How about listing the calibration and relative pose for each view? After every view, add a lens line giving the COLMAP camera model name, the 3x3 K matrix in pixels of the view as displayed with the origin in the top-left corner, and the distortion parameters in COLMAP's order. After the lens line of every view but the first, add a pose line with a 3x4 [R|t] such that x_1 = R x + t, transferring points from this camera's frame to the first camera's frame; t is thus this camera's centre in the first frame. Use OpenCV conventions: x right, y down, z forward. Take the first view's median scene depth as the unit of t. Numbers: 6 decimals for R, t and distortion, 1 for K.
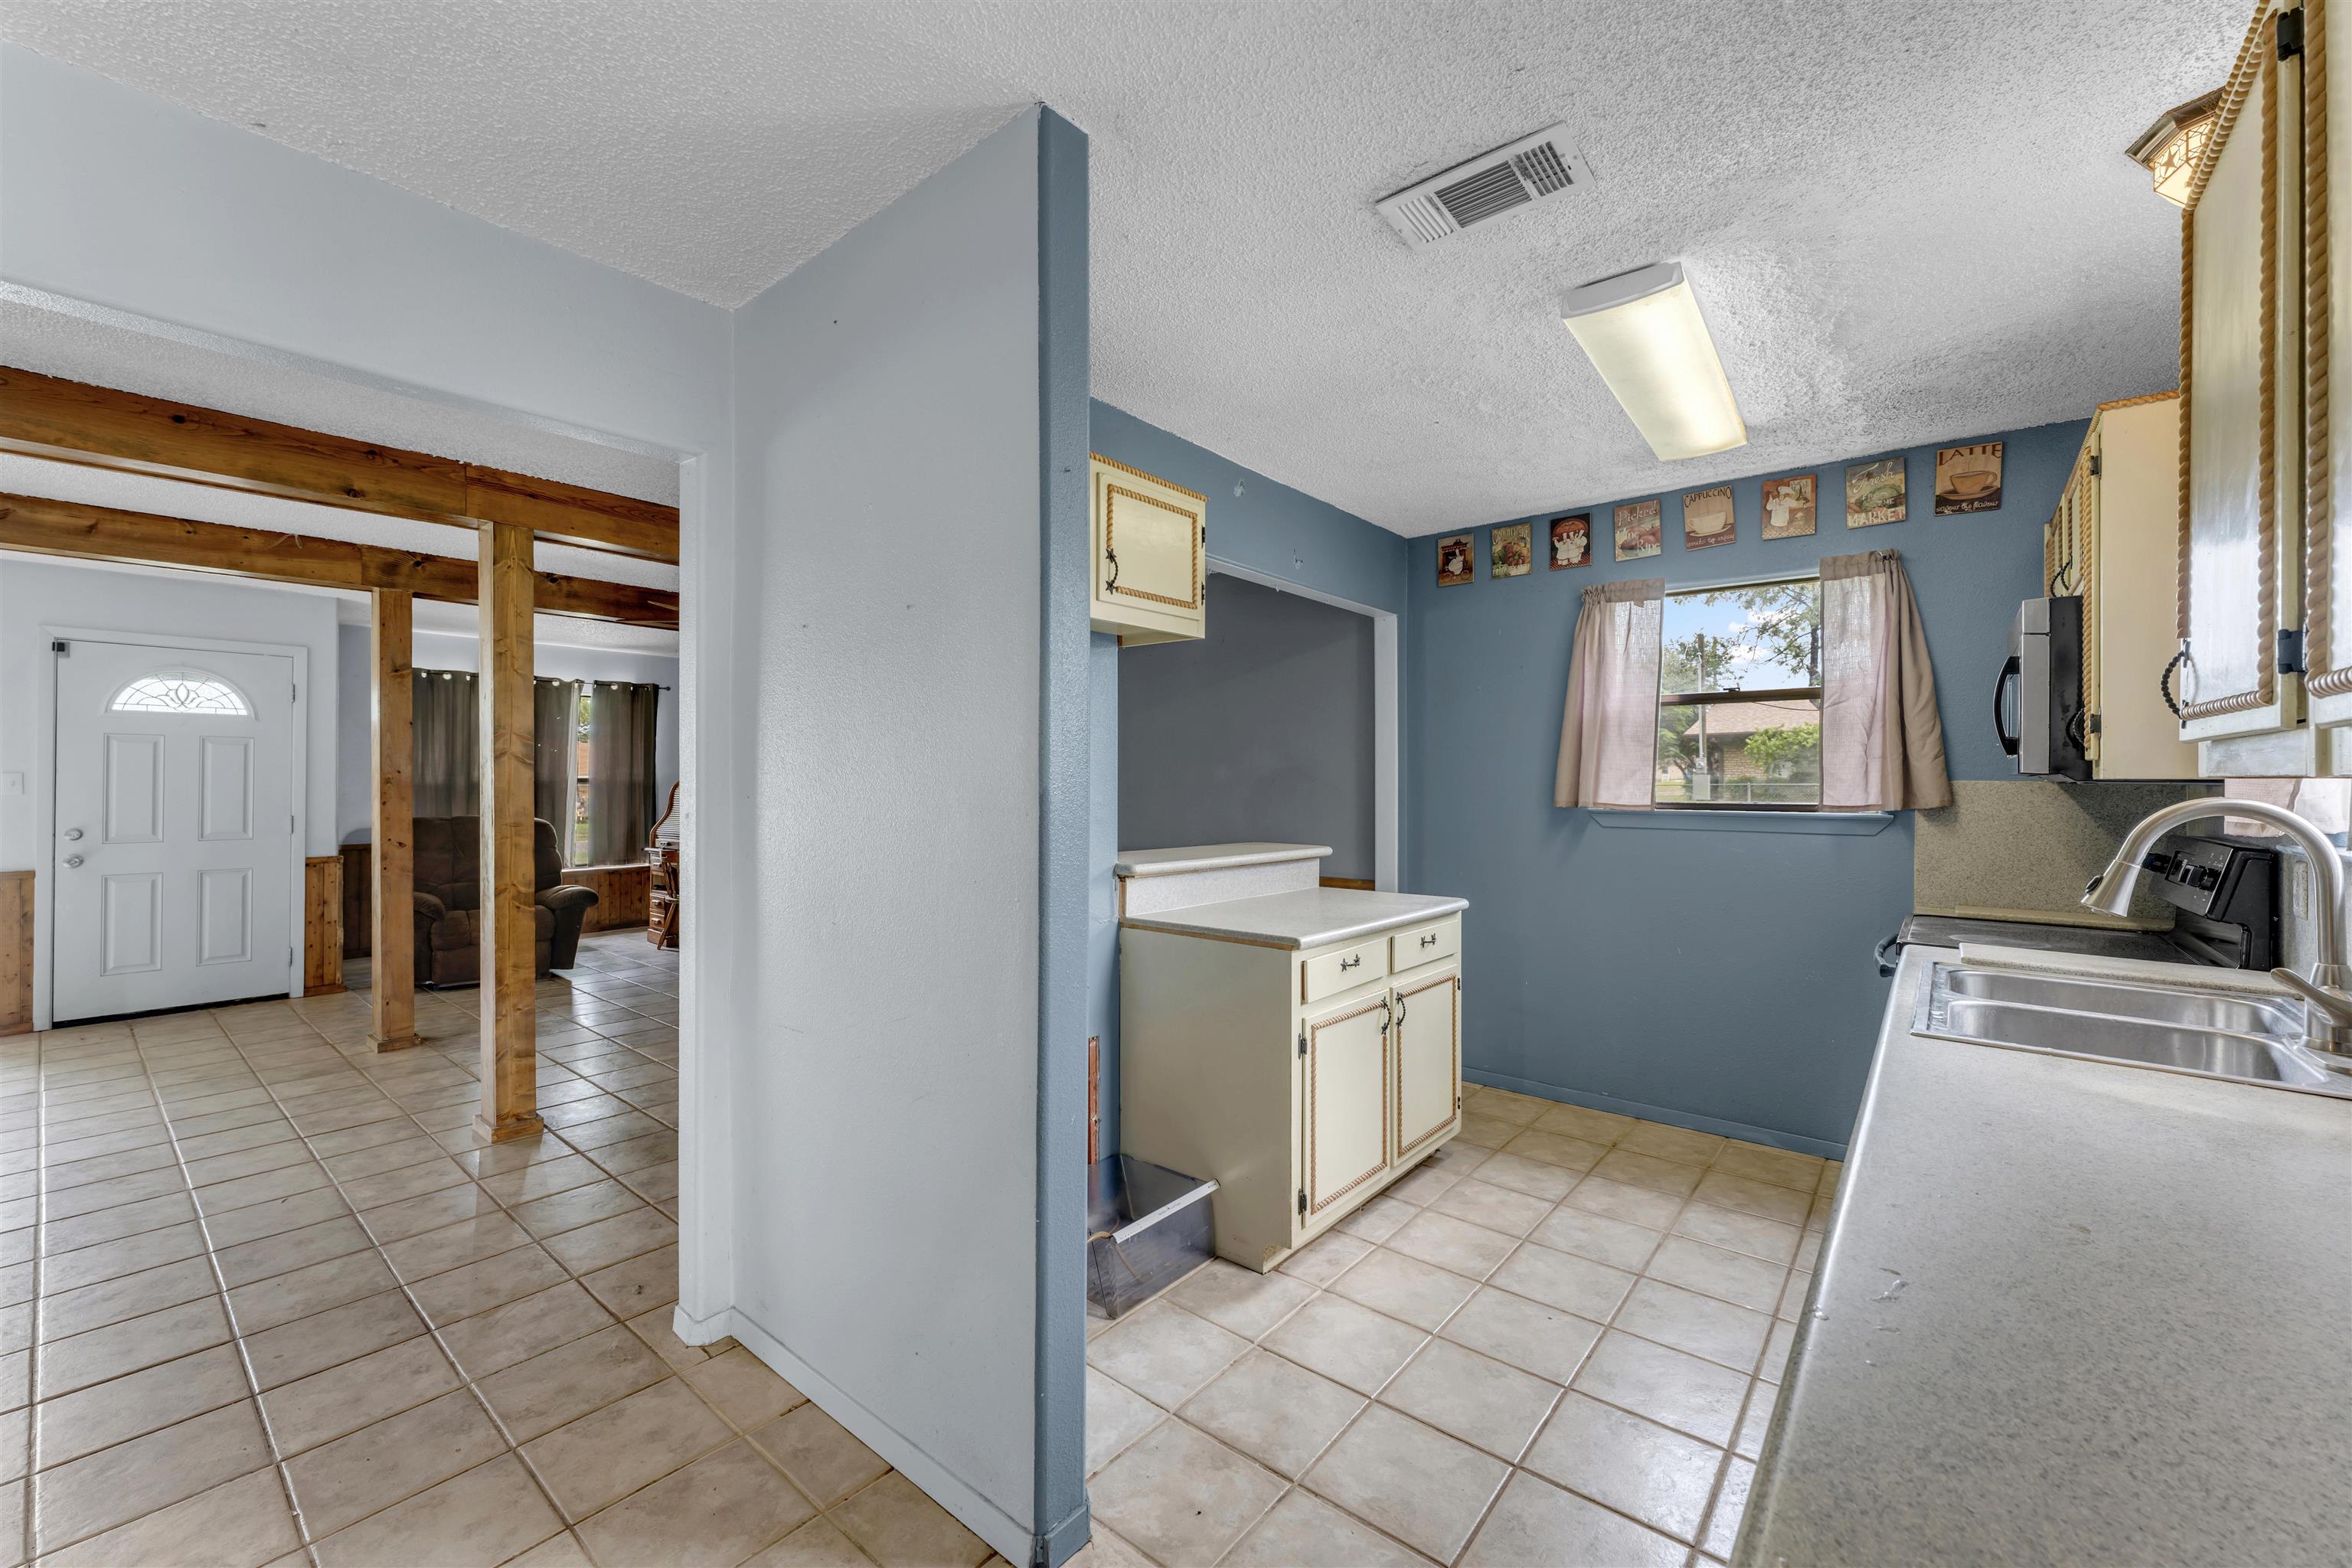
lens RADIAL K [[940.1, 0, 1171.2], [0, 940.1, 774.4], [0, 0, 1]] dist [0.000259, -0.000107]
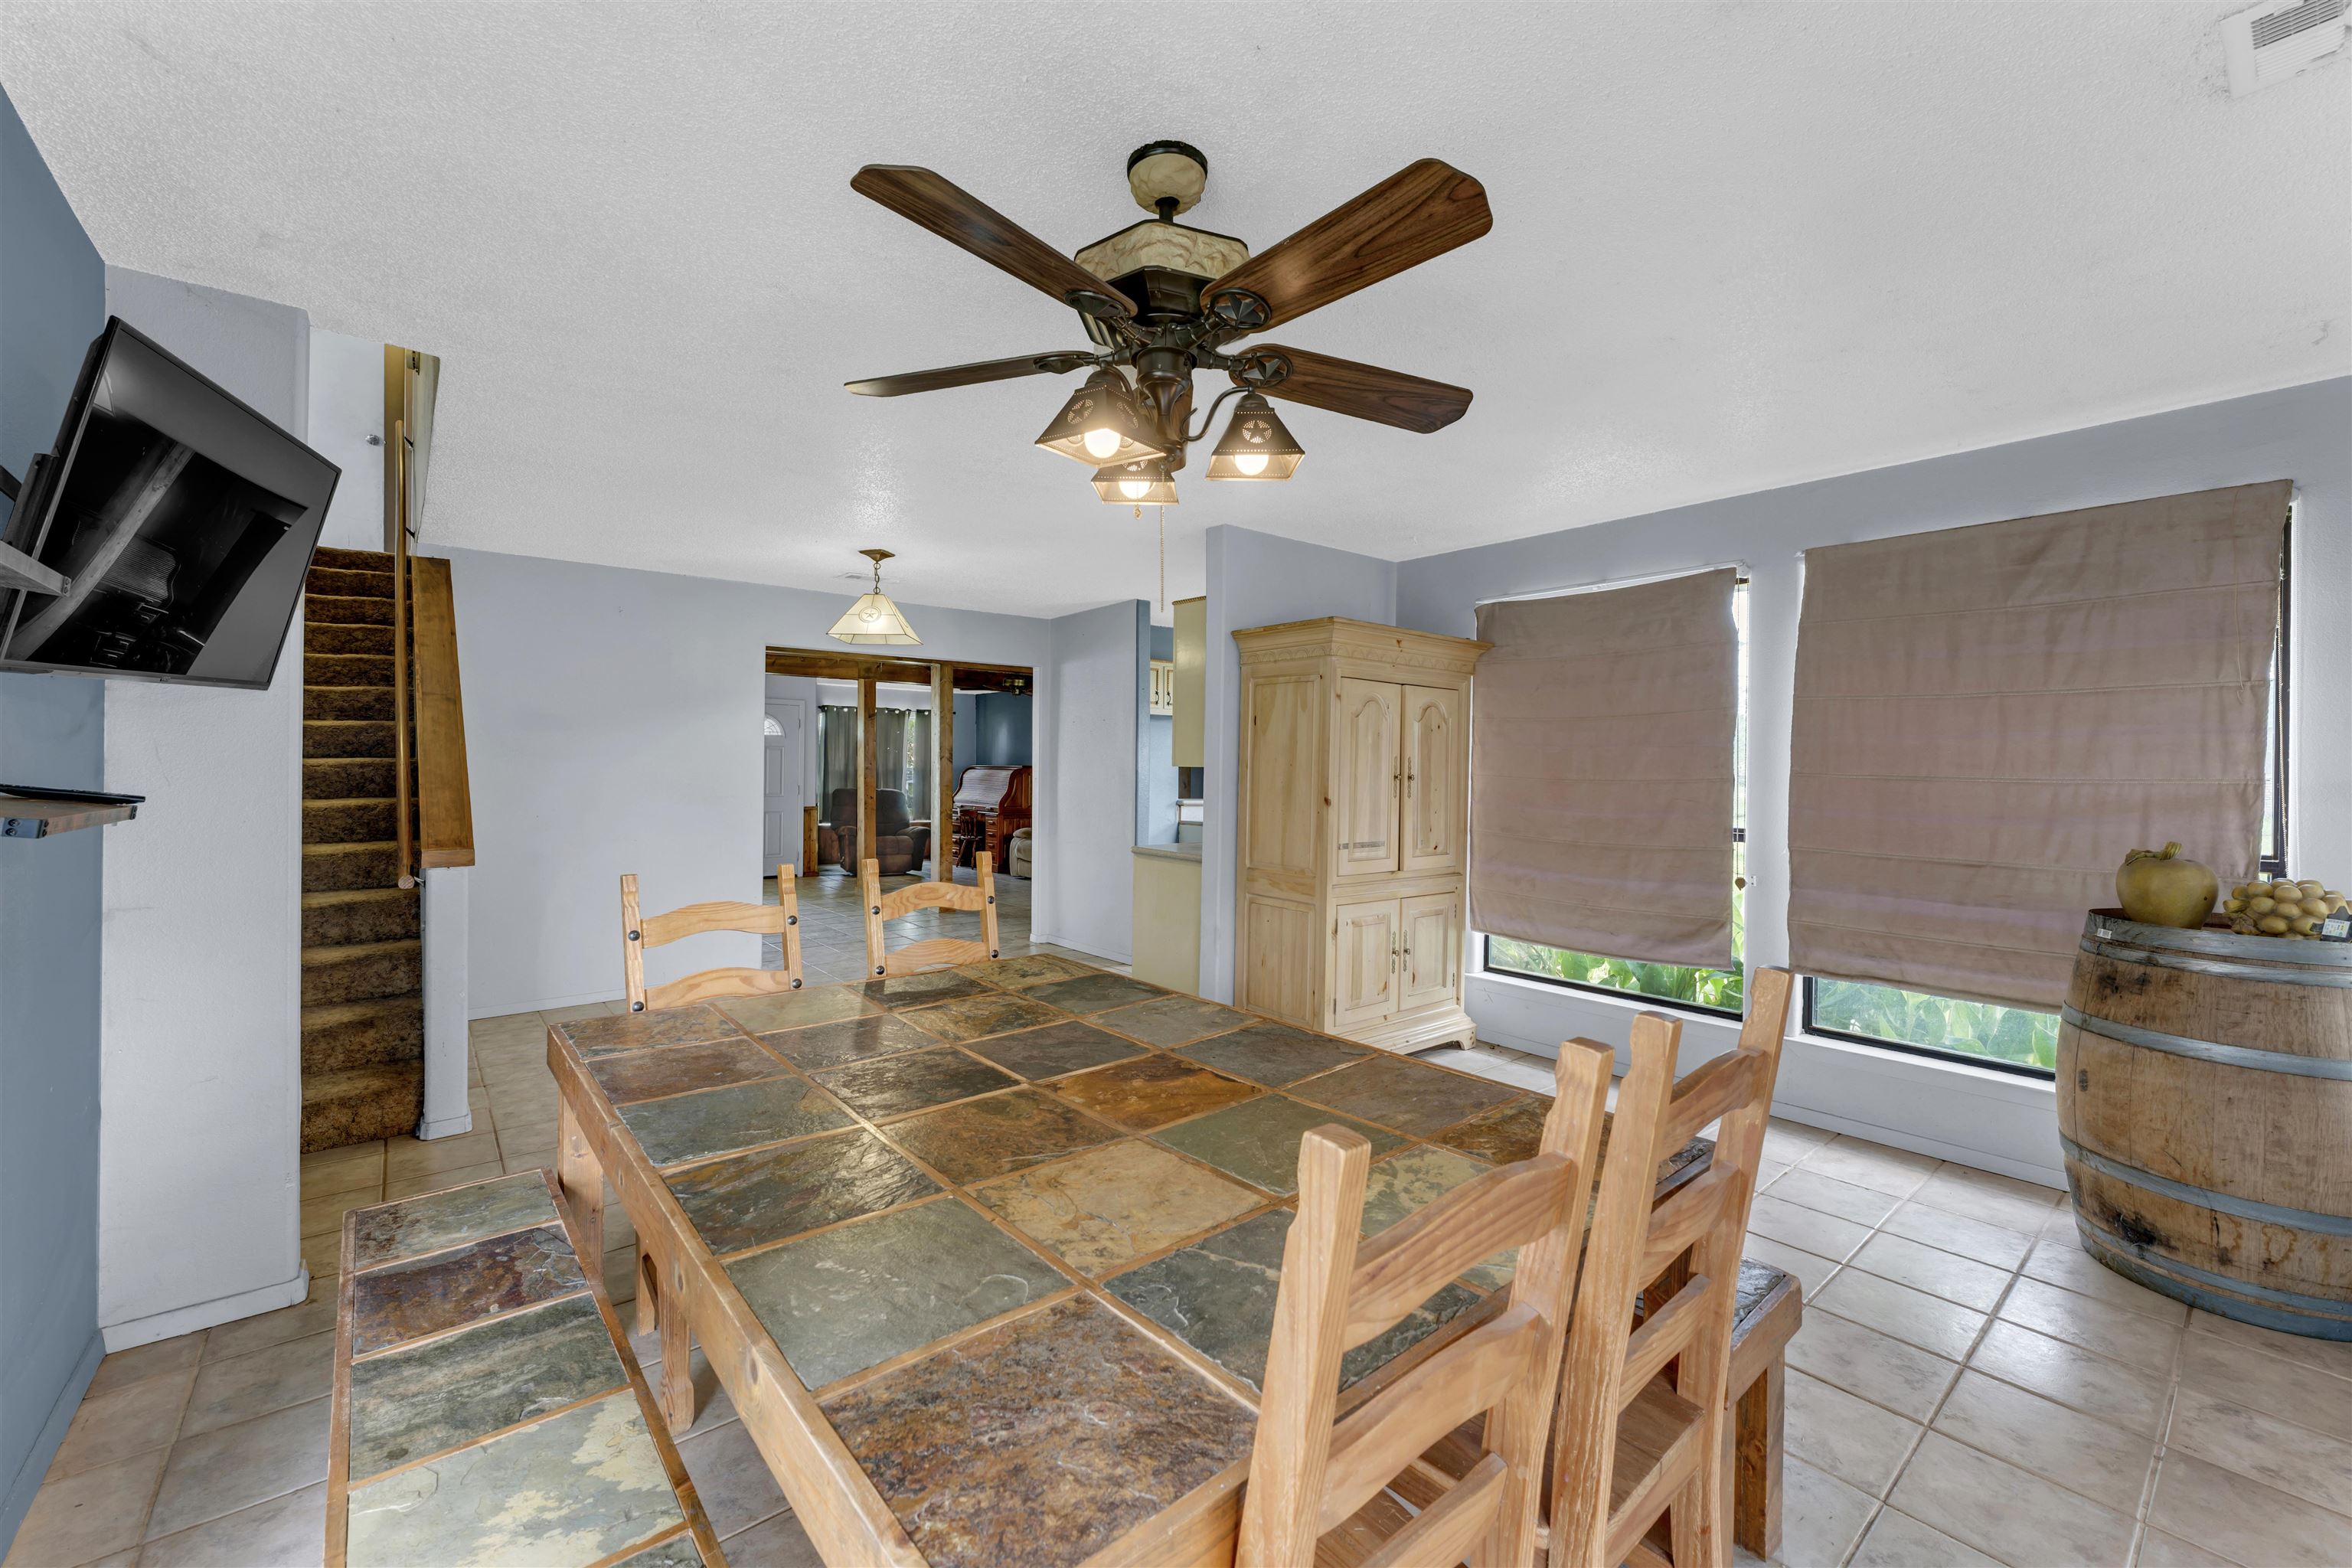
lens RADIAL K [[940.1, 0, 1173.4], [0, 940.1, 777.1], [0, 0, 1]] dist [0.000259, -0.000107]
pose [[0.983662, 0.006071, -0.179924, 0.110203], [-0.003294, 0.999871, 0.015732, -0.004588], [0.179996, -0.014883, 0.983555, -0.441543]]
